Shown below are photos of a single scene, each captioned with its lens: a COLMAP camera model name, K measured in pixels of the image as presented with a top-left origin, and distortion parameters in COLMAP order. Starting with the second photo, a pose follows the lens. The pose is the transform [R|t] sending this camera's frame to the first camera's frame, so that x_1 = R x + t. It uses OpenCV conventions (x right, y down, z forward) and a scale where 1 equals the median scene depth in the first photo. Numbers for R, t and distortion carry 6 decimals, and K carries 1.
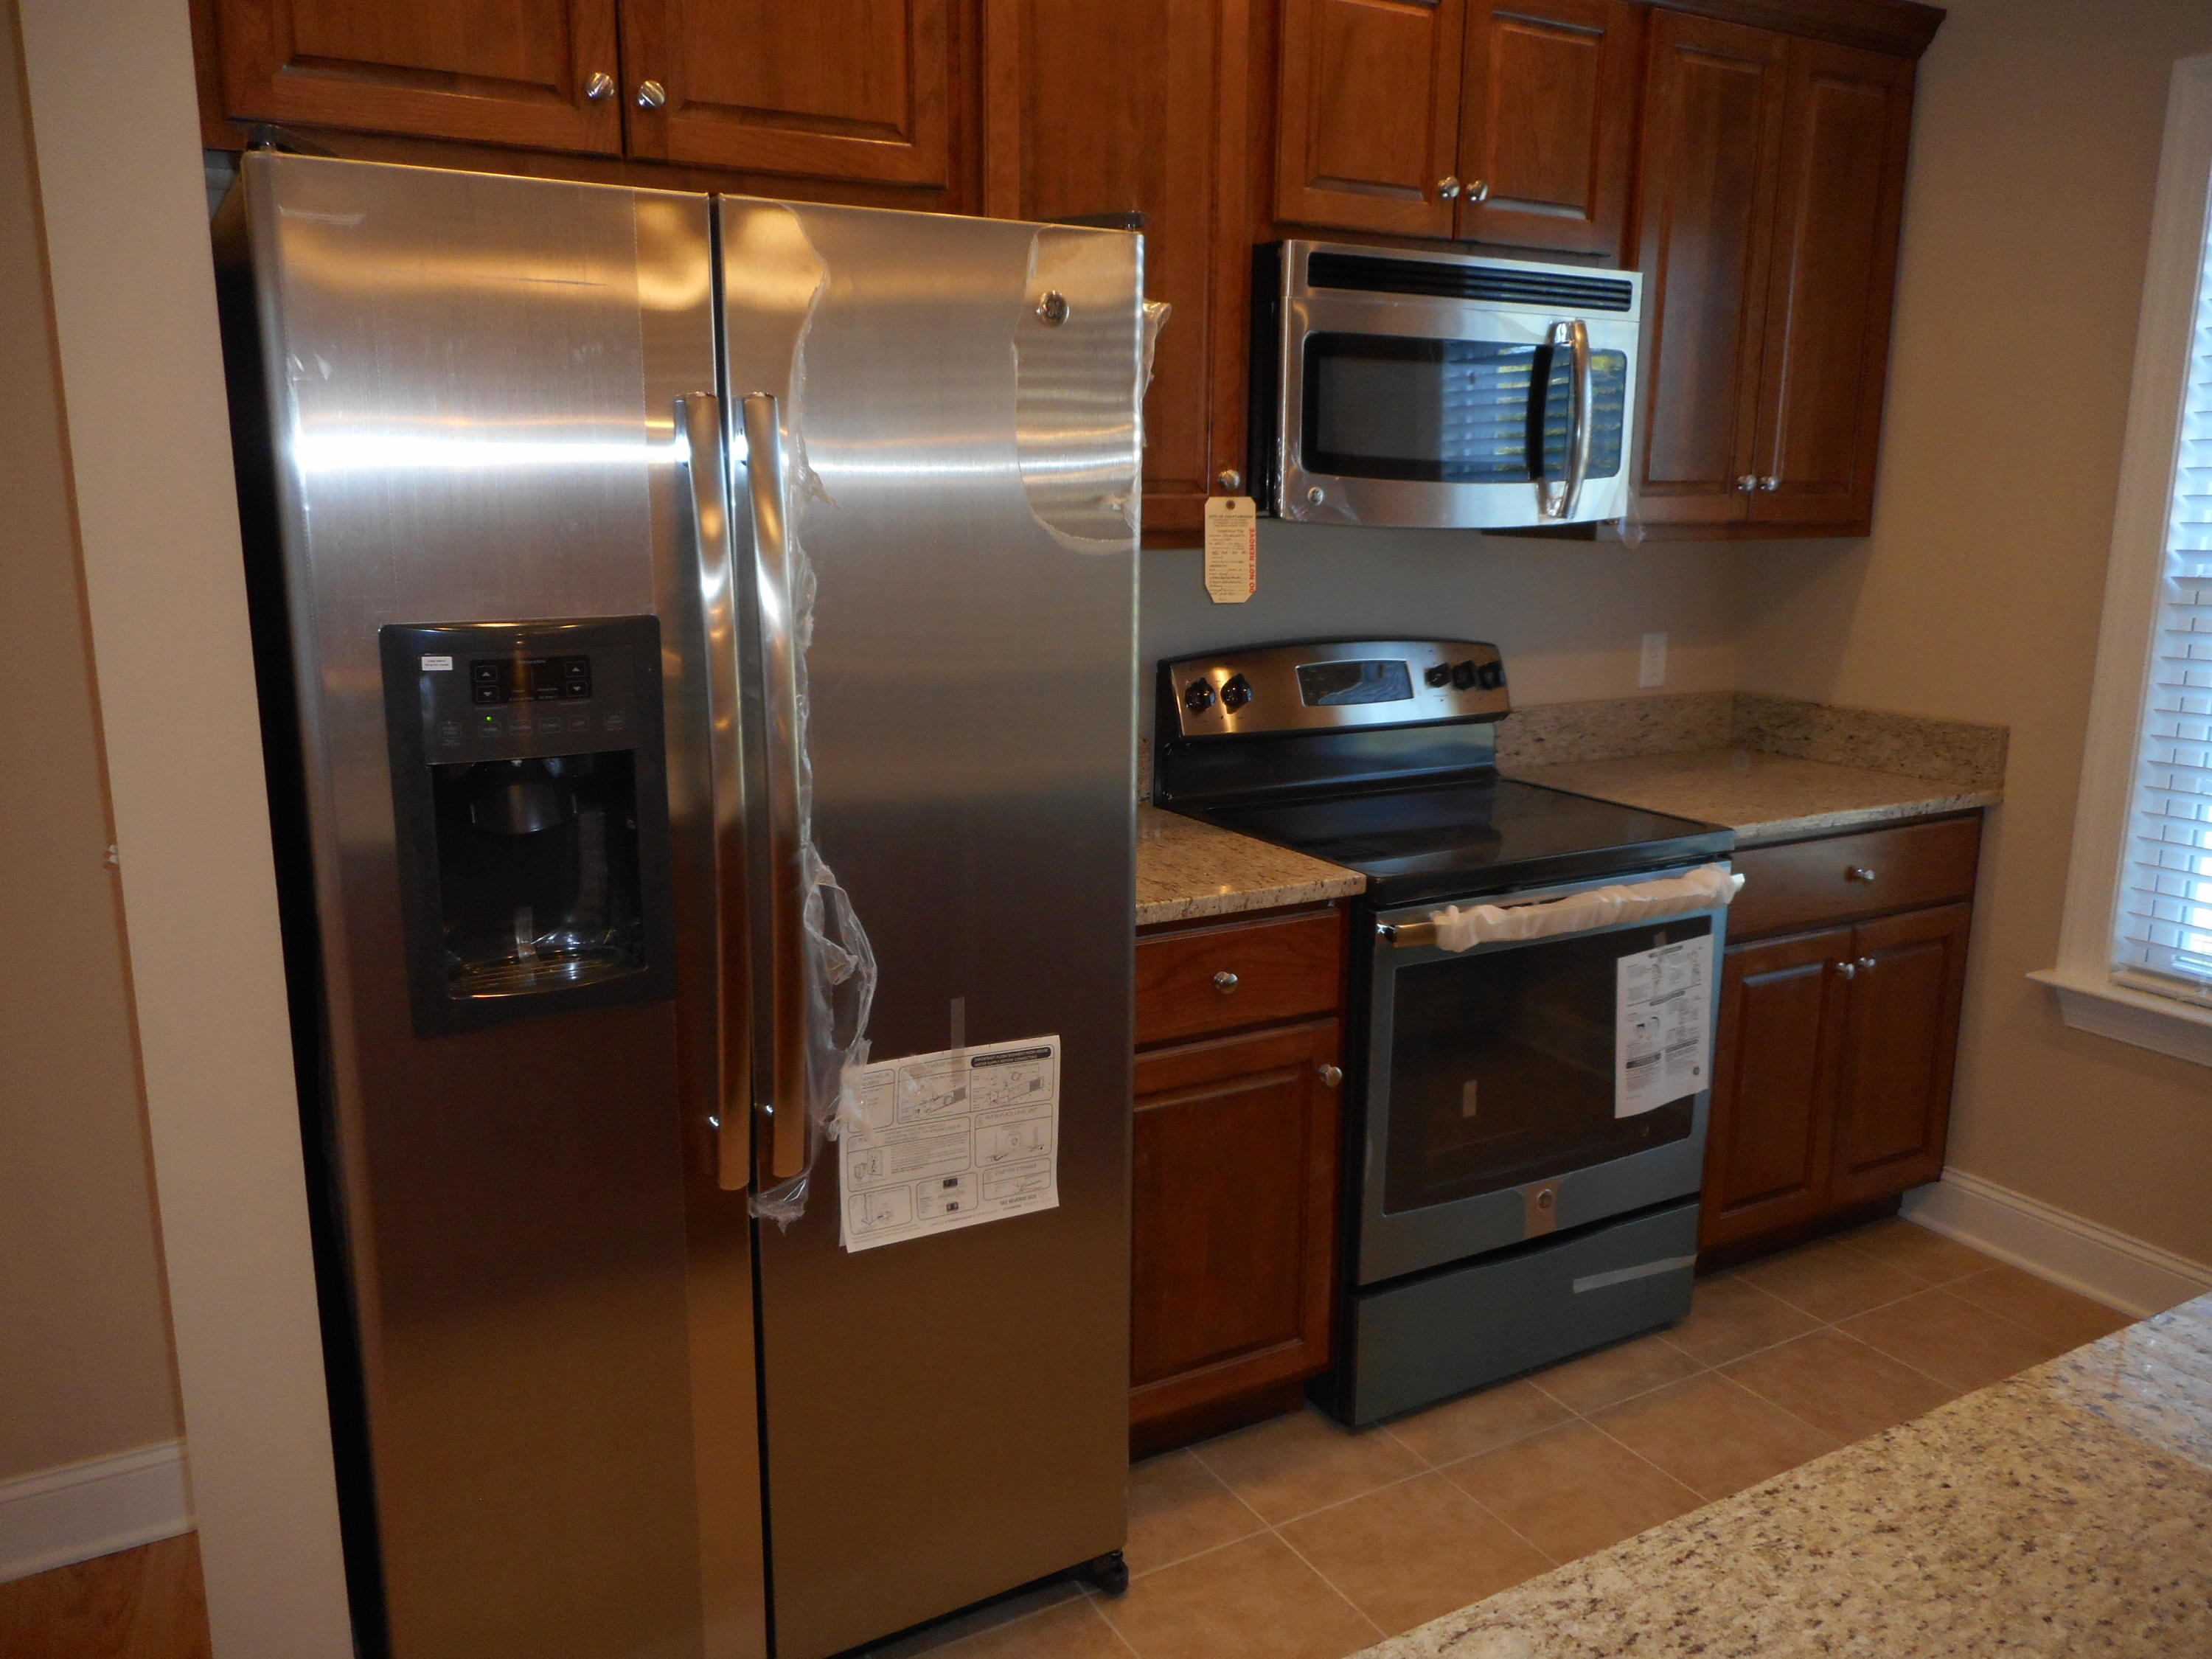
lens RADIAL K [[1649.4, 0, 1106.0], [0, 1649.4, 829.5], [0, 0, 1]] dist [-0.004771, 0.003186]
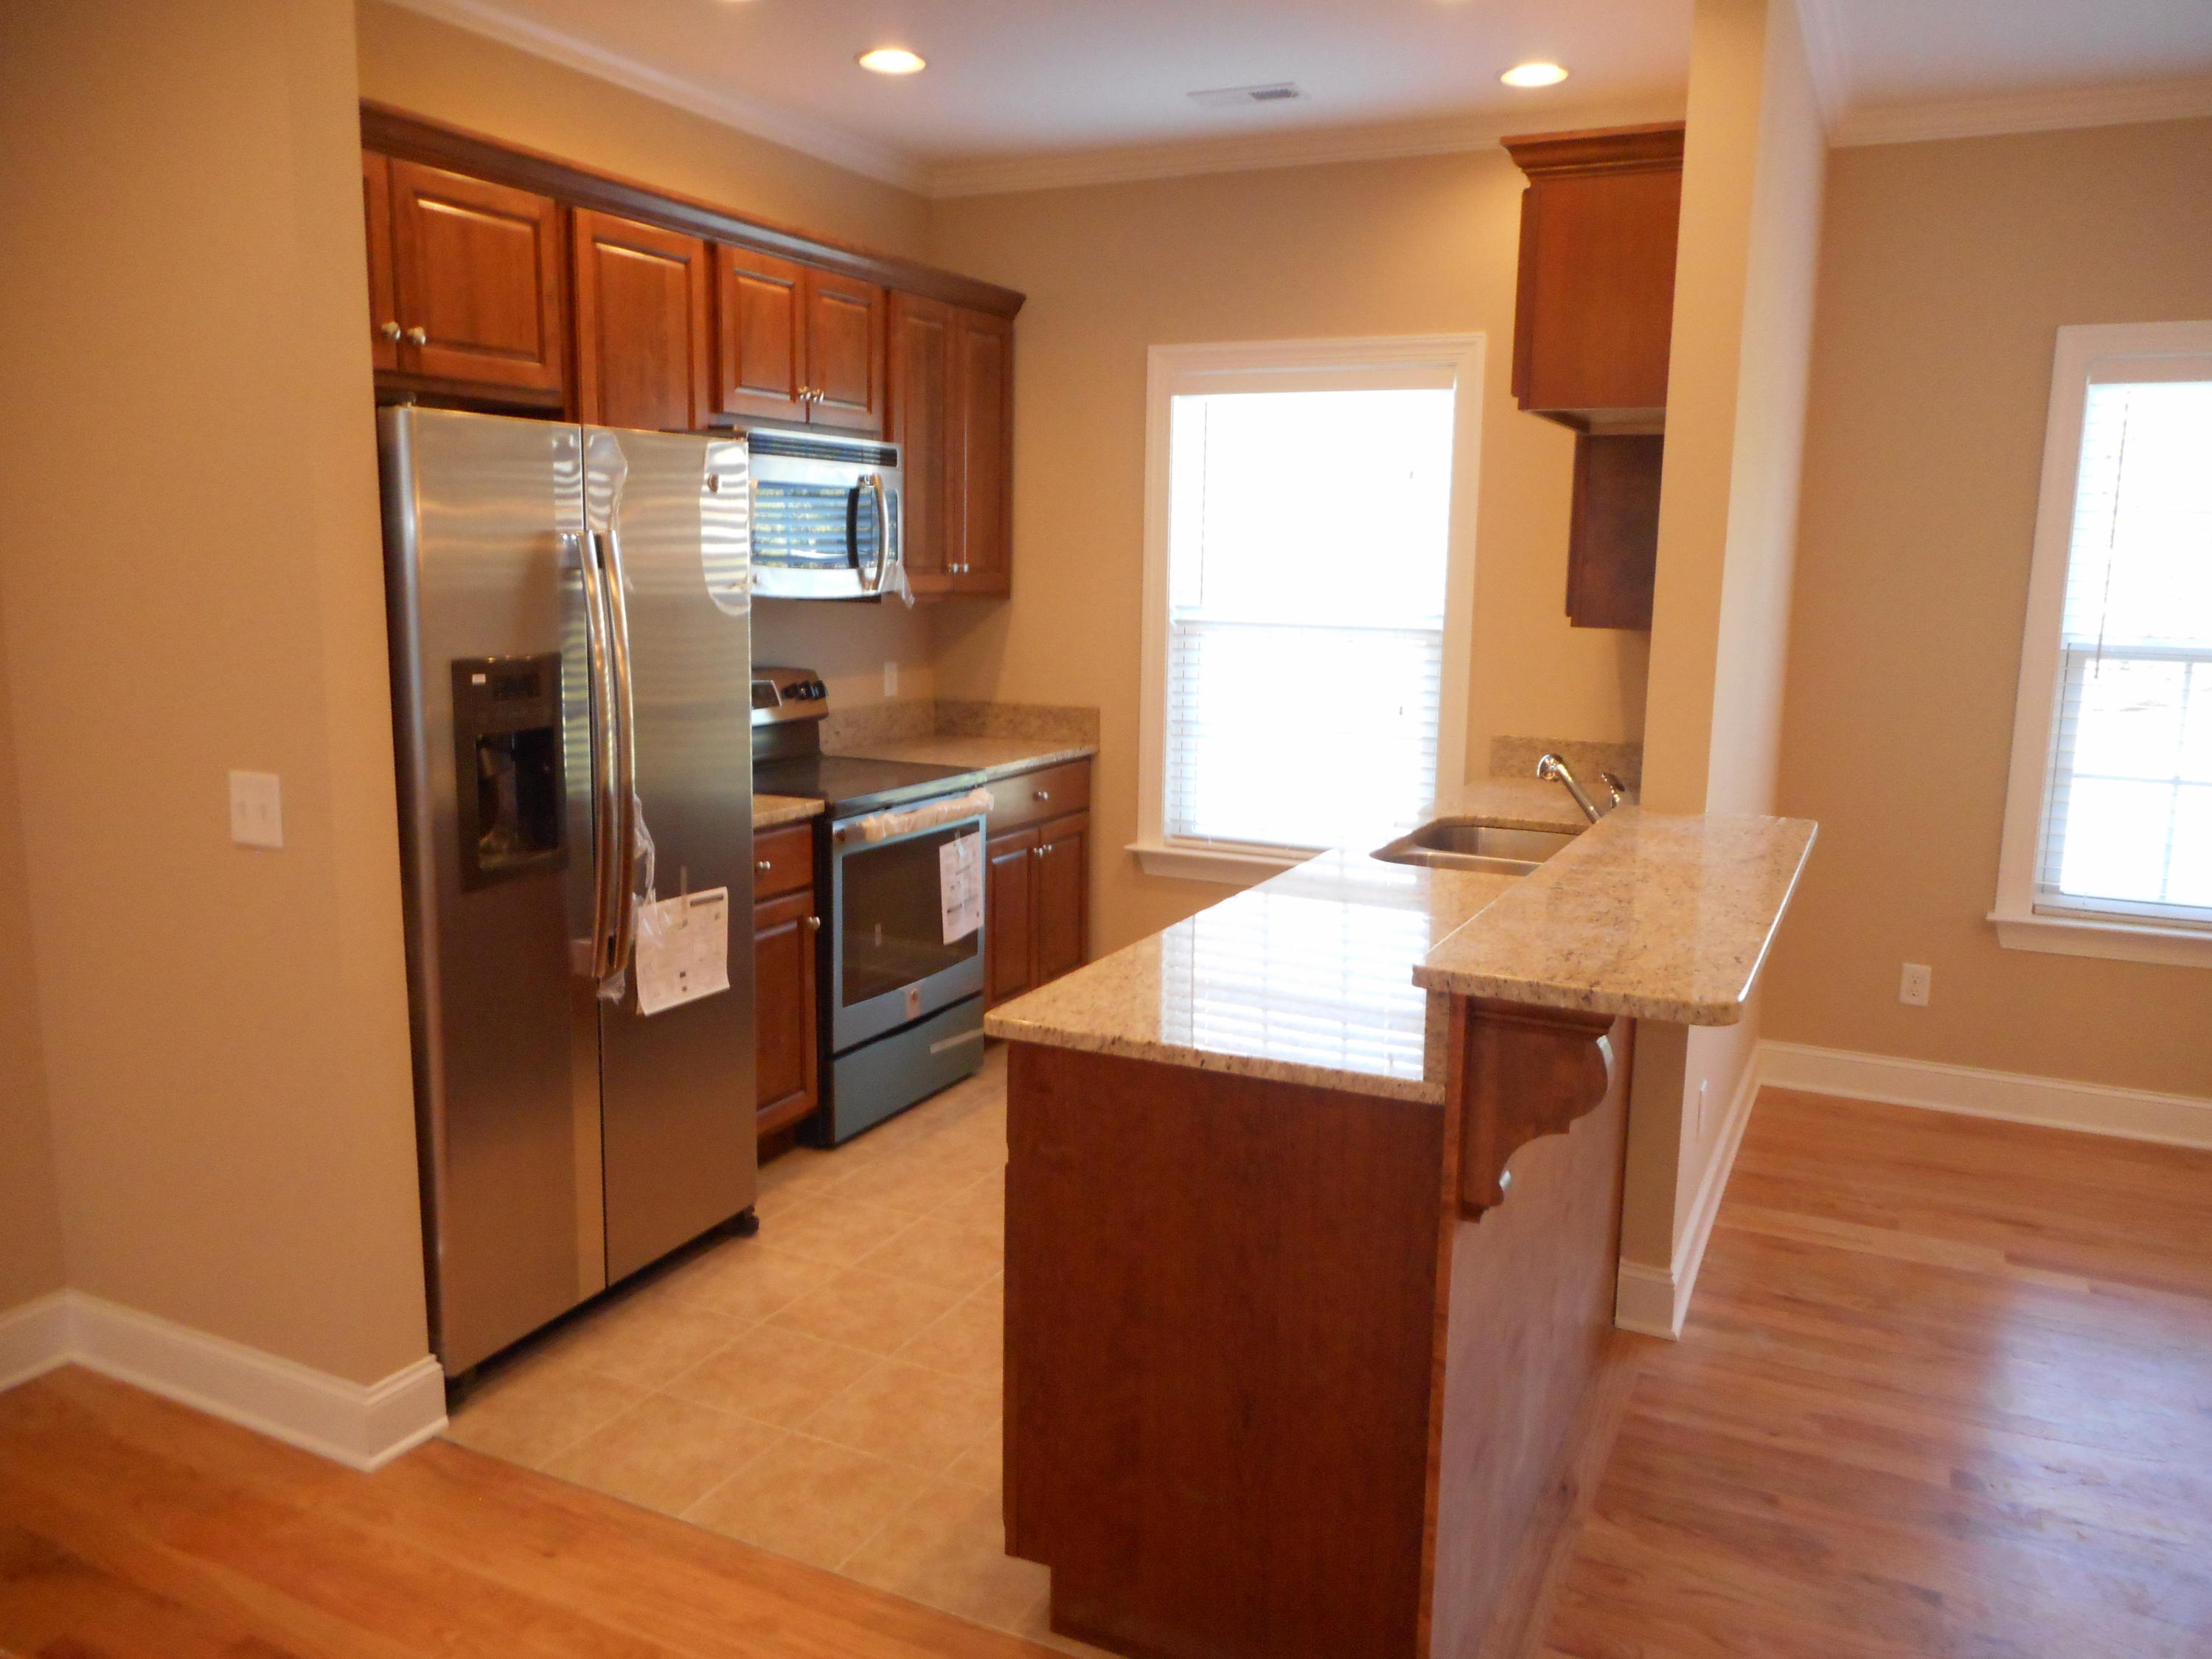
lens RADIAL K [[1657.1, 0, 1110.7], [0, 1657.1, 815.5], [0, 0, 1]] dist [0.009237, 0.000183]
pose [[0.823680, -0.081096, 0.561226, -0.501902], [0.104754, 0.994447, -0.010046, 0.081025], [-0.557295, 0.067065, 0.827602, -0.517301]]
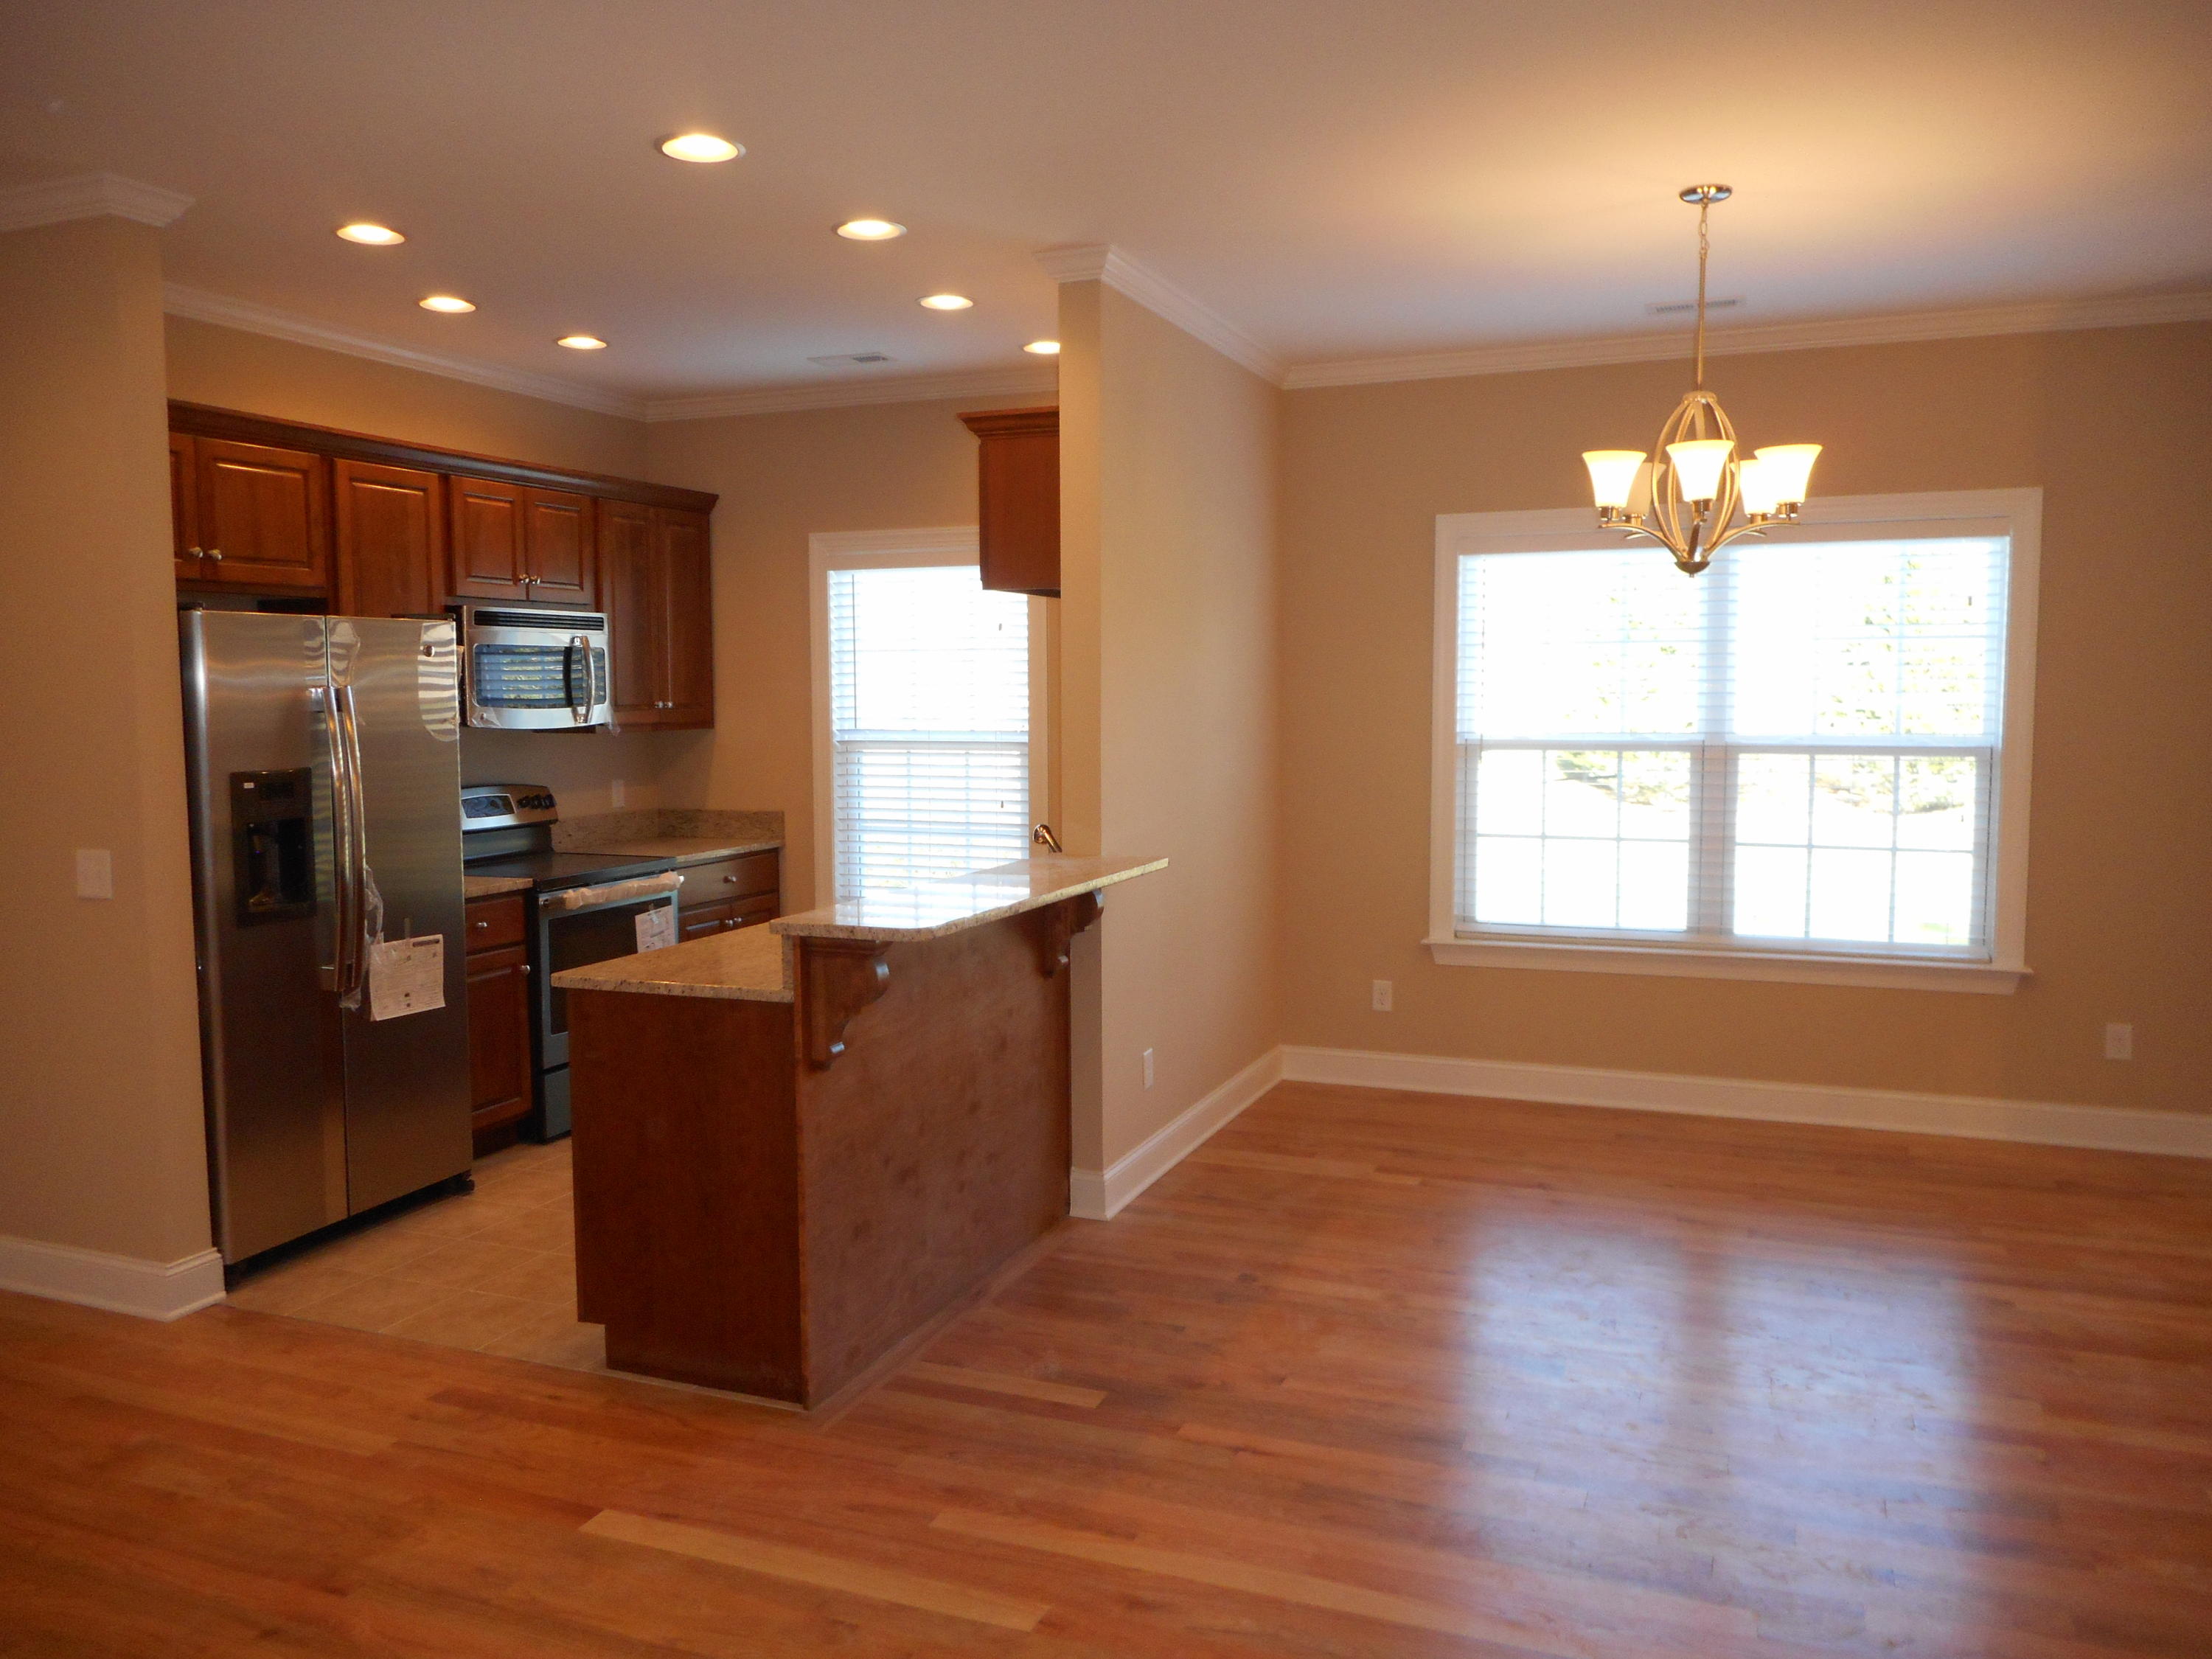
lens RADIAL K [[1655.5, 0, 1103.1], [0, 1655.5, 817.5], [0, 0, 1]] dist [-0.003073, 0.003300]
pose [[0.780964, -0.060196, 0.621668, -0.581735], [0.138615, 0.987227, -0.078542, 0.210545], [-0.609000, 0.147511, 0.779333, -1.155736]]
